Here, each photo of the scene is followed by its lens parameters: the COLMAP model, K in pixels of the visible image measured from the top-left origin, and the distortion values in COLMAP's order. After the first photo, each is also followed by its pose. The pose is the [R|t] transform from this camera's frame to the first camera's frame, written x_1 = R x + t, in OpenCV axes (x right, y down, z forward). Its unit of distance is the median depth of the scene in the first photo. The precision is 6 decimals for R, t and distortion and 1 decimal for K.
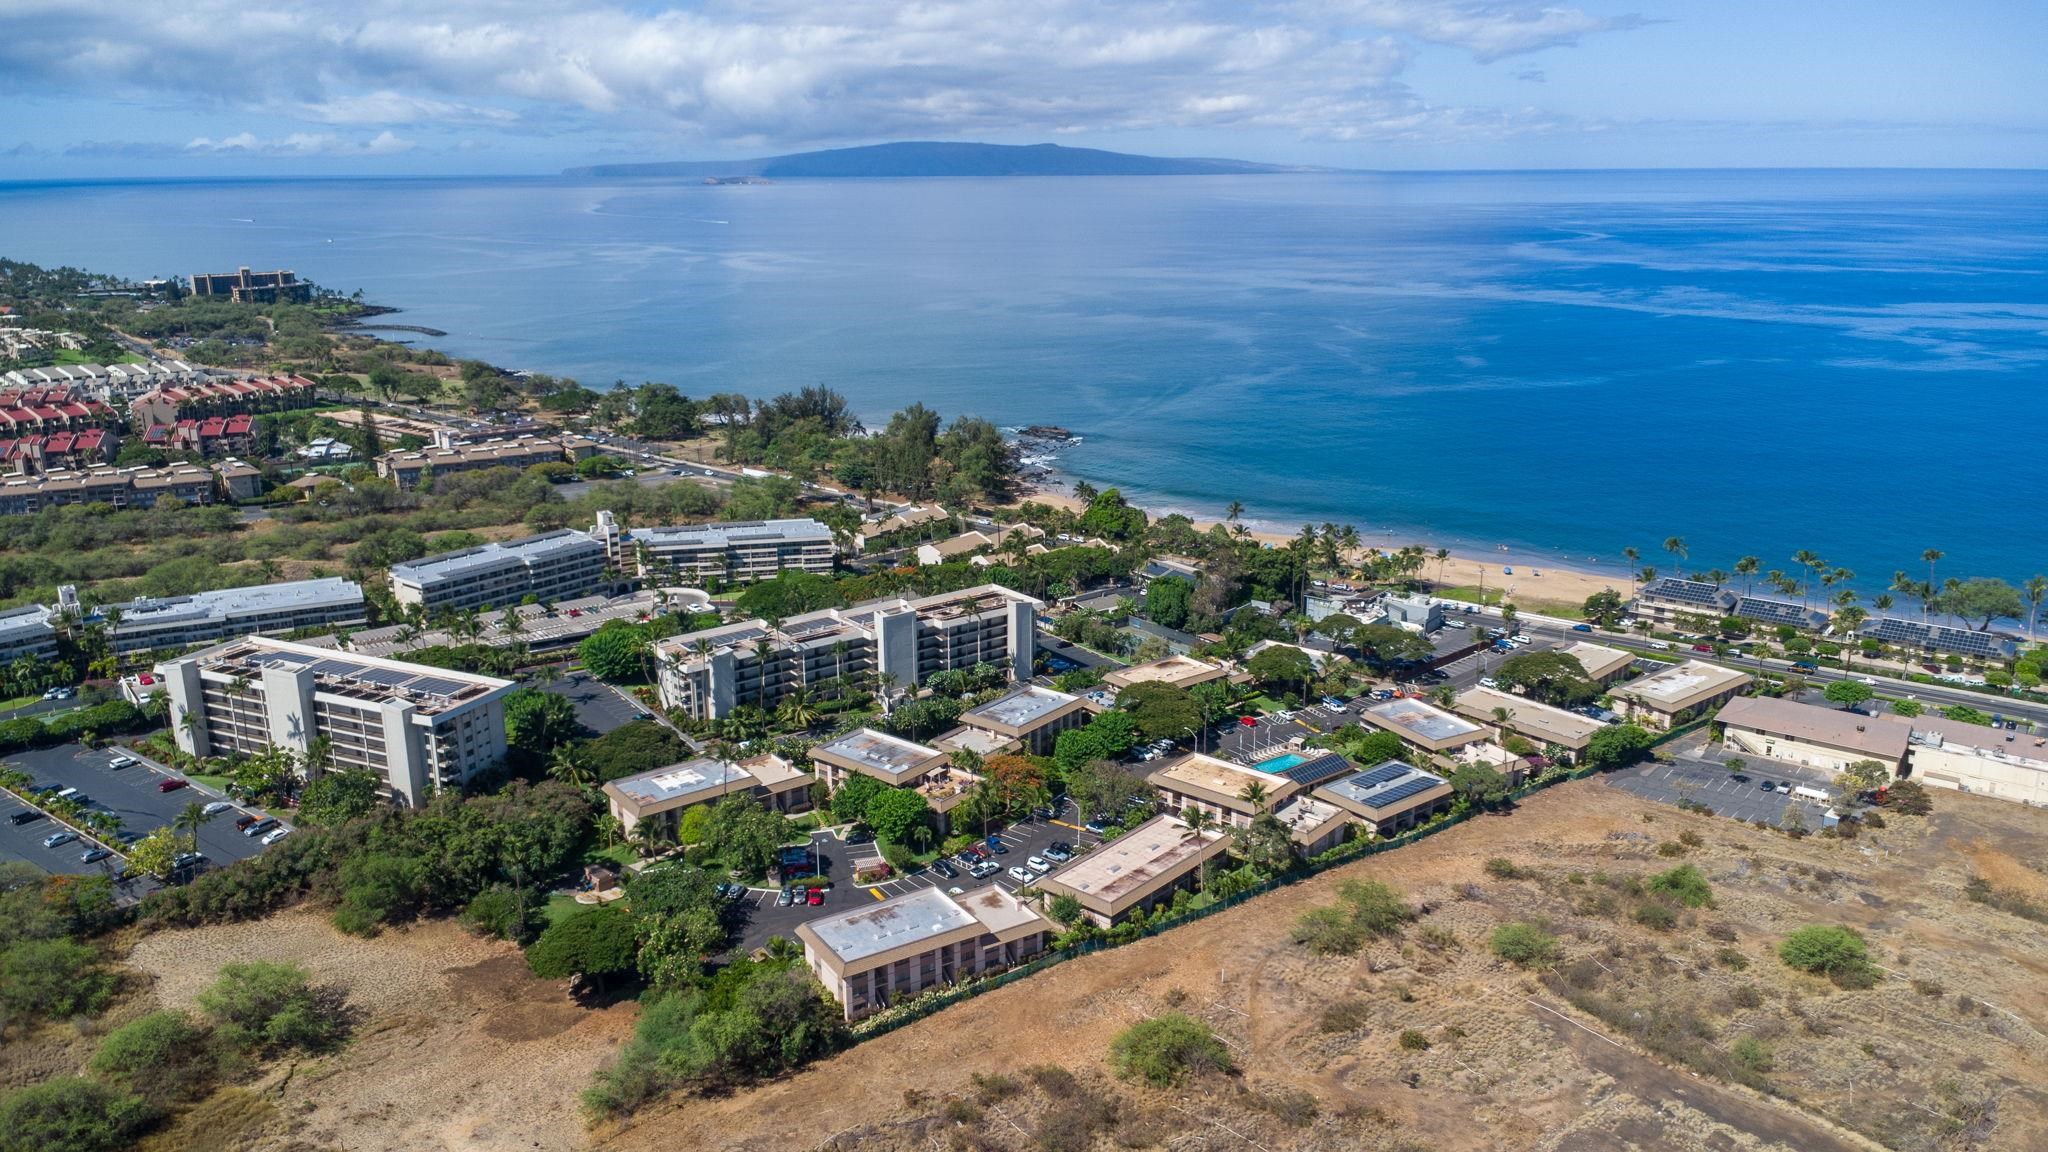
lens RADIAL K [[1489.1, 0, 1024.0], [0, 1489.1, 576.0], [0, 0, 1]] dist [0.044149, -0.062199]
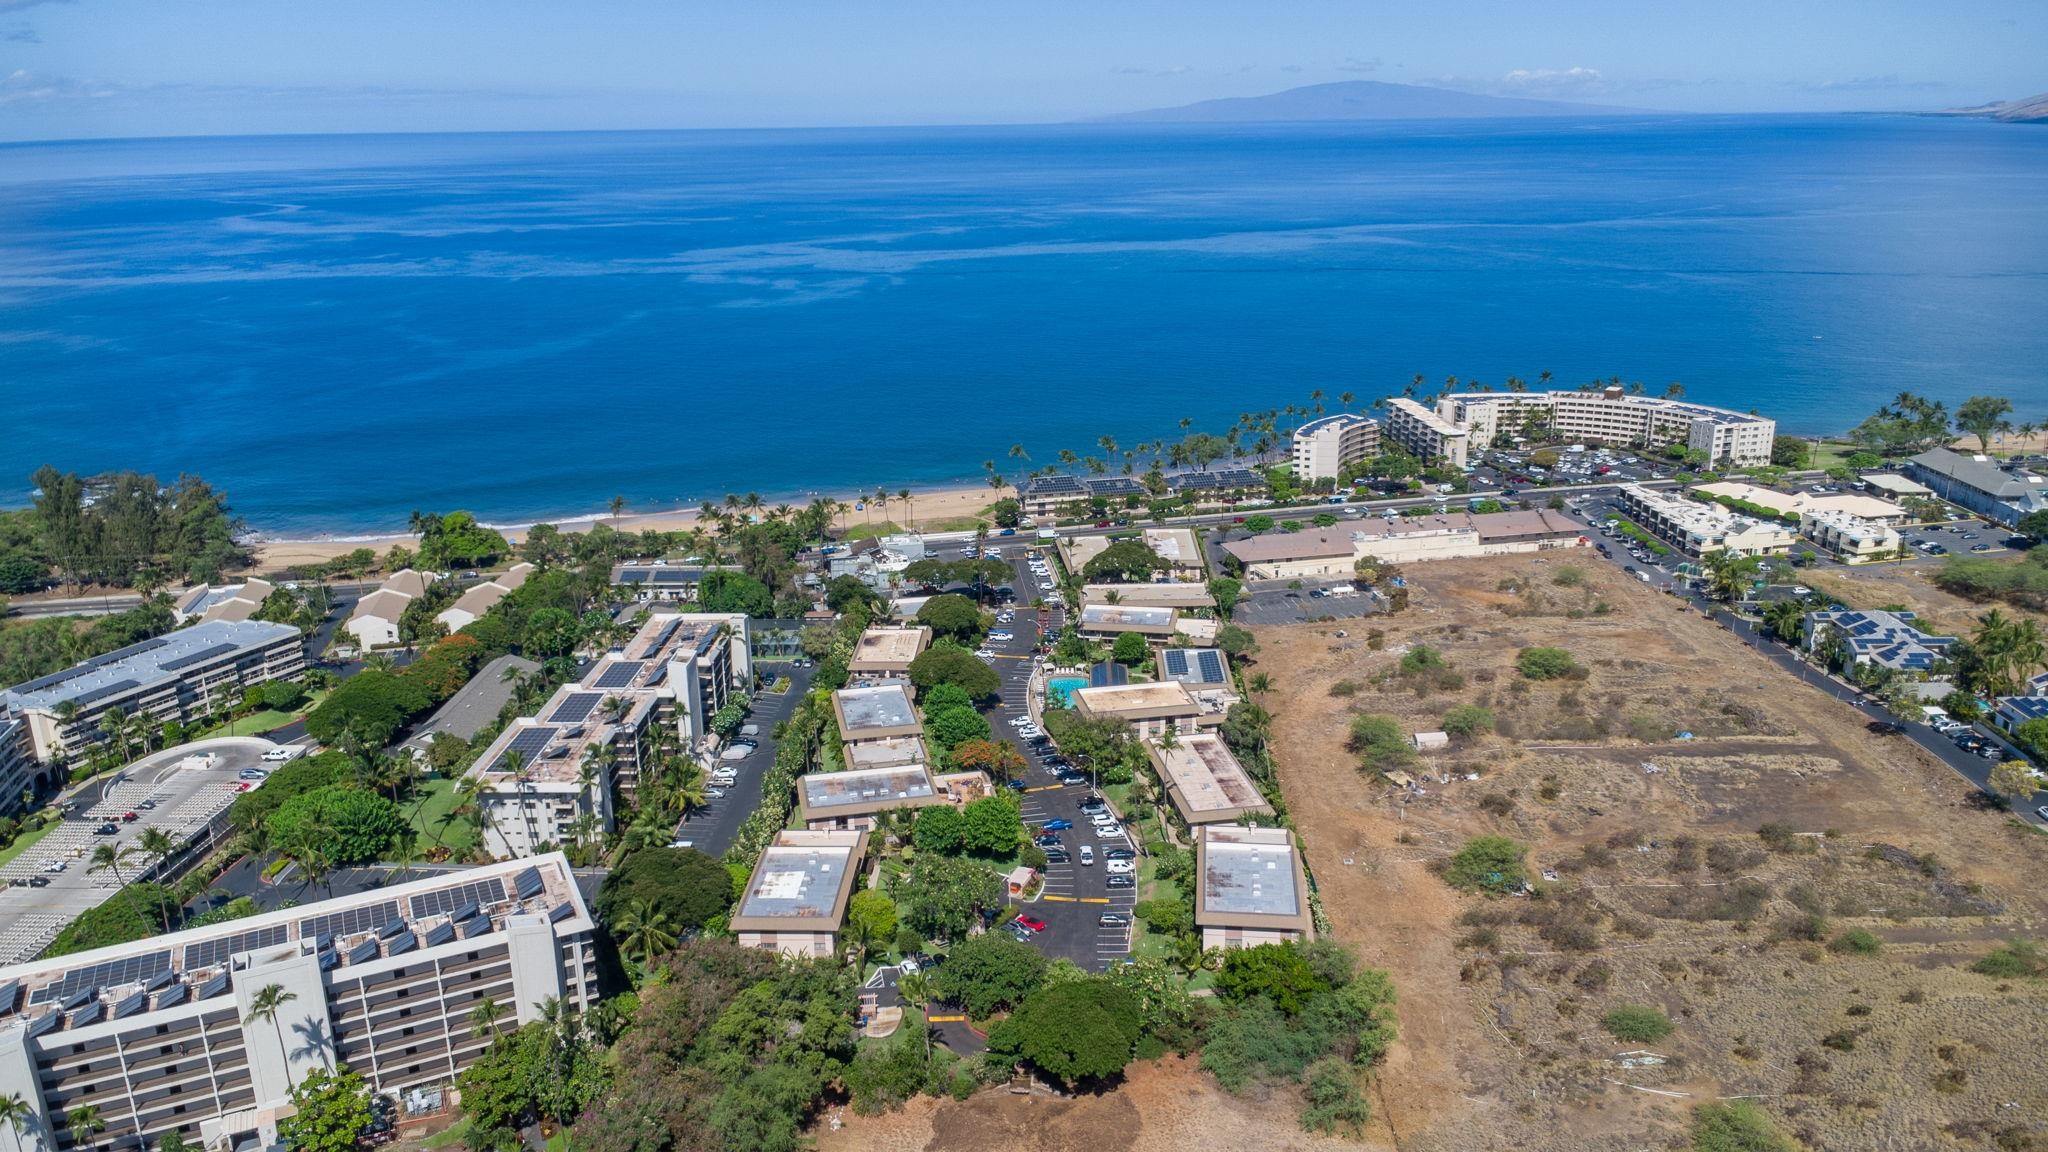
lens RADIAL K [[1489.1, 0, 1024.0], [0, 1489.1, 576.0], [0, 0, 1]] dist [0.044149, -0.062199]
pose [[0.636564, -0.232760, 0.735261, -0.570293], [0.217622, 0.968838, 0.118293, -0.079740], [-0.739883, 0.084708, 0.667381, 0.260039]]
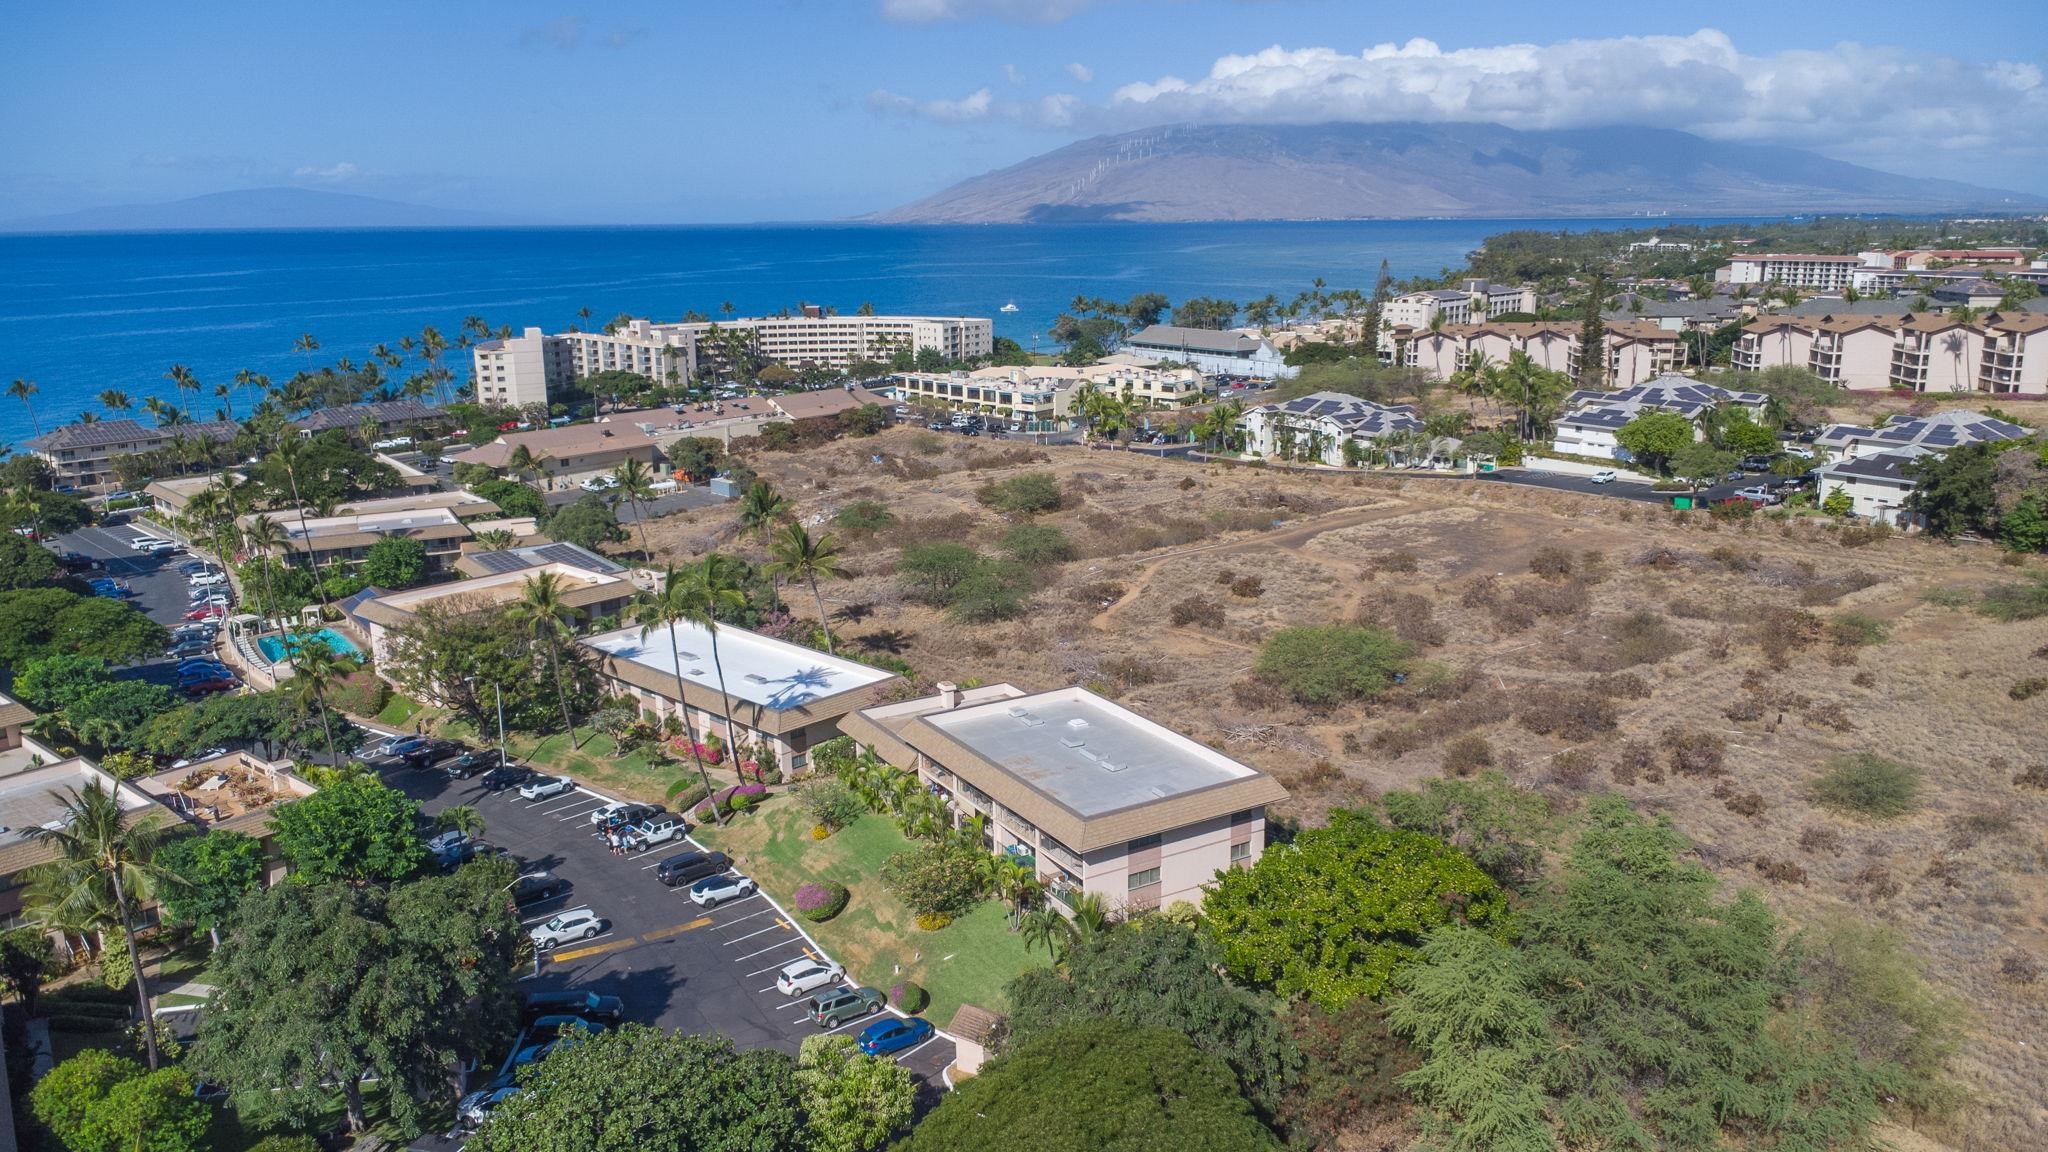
lens RADIAL K [[1489.1, 0, 1024.0], [0, 1489.1, 576.0], [0, 0, 1]] dist [0.044149, -0.062199]
pose [[0.033578, -0.233613, 0.971750, -0.329560], [0.277079, 0.936362, 0.215531, 0.052024], [-0.960260, 0.262014, 0.096170, 0.612413]]
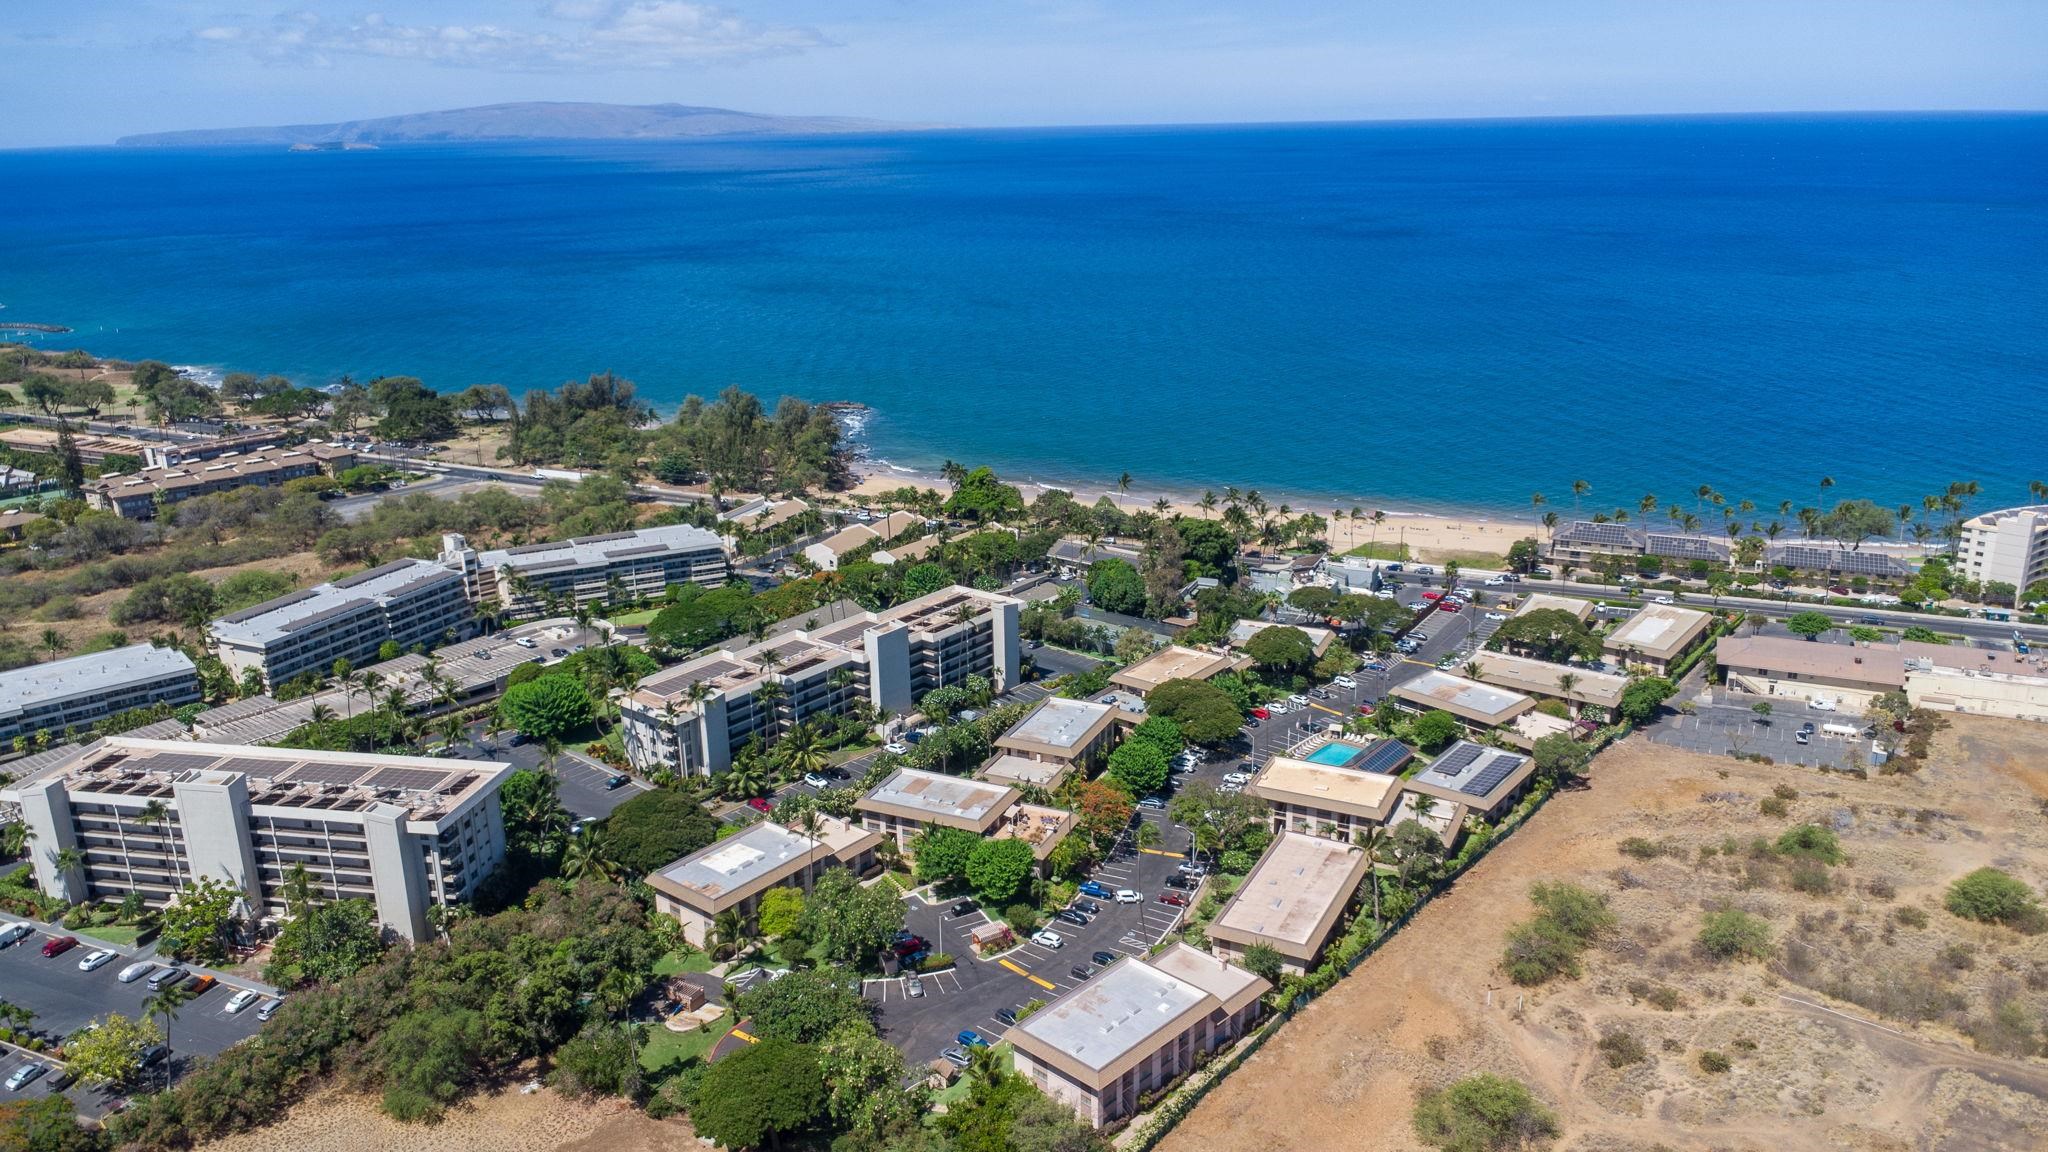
lens RADIAL K [[1489.1, 0, 1024.0], [0, 1489.1, 576.0], [0, 0, 1]] dist [0.044149, -0.062199]
pose [[0.971608, -0.081630, 0.222066, -0.194417], [0.076049, 0.996538, 0.033583, -0.029629], [-0.224039, -0.015742, 0.974453, 0.118139]]
